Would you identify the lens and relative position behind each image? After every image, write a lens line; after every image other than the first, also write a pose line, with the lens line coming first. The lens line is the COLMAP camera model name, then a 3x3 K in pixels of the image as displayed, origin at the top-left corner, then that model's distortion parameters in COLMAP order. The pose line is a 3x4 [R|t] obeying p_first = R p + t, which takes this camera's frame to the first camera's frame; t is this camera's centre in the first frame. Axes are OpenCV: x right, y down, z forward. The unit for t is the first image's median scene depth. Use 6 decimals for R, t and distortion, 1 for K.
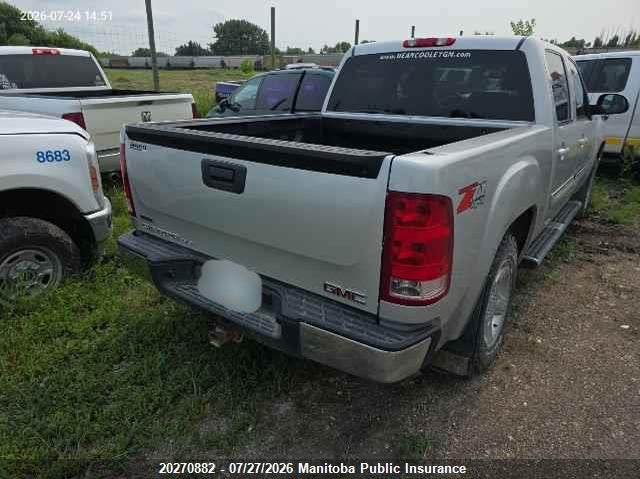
lens RADIAL K [[430.1, 0, 319.1], [0, 430.1, 239.4], [0, 0, 1]] dist [0.026460, 0.000690]
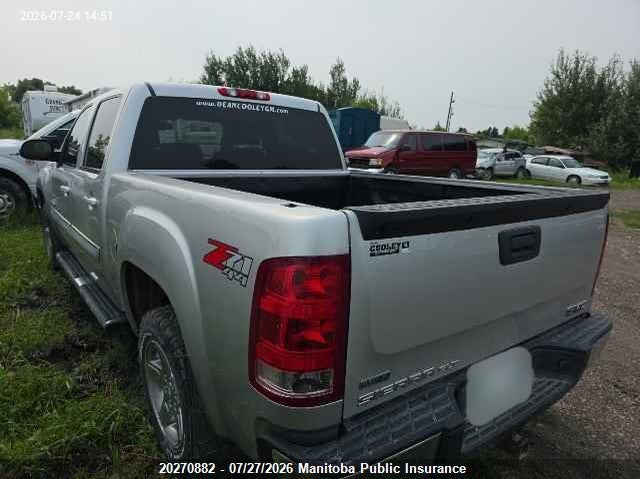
lens RADIAL K [[430.1, 0, 320.1], [0, 430.1, 240.4], [0, 0, 1]] dist [0.026460, 0.000690]
pose [[0.283783, -0.204699, 0.936785, -0.883512], [0.302423, 0.946194, 0.115141, -0.292828], [-0.909949, 0.250630, 0.330419, 0.855807]]
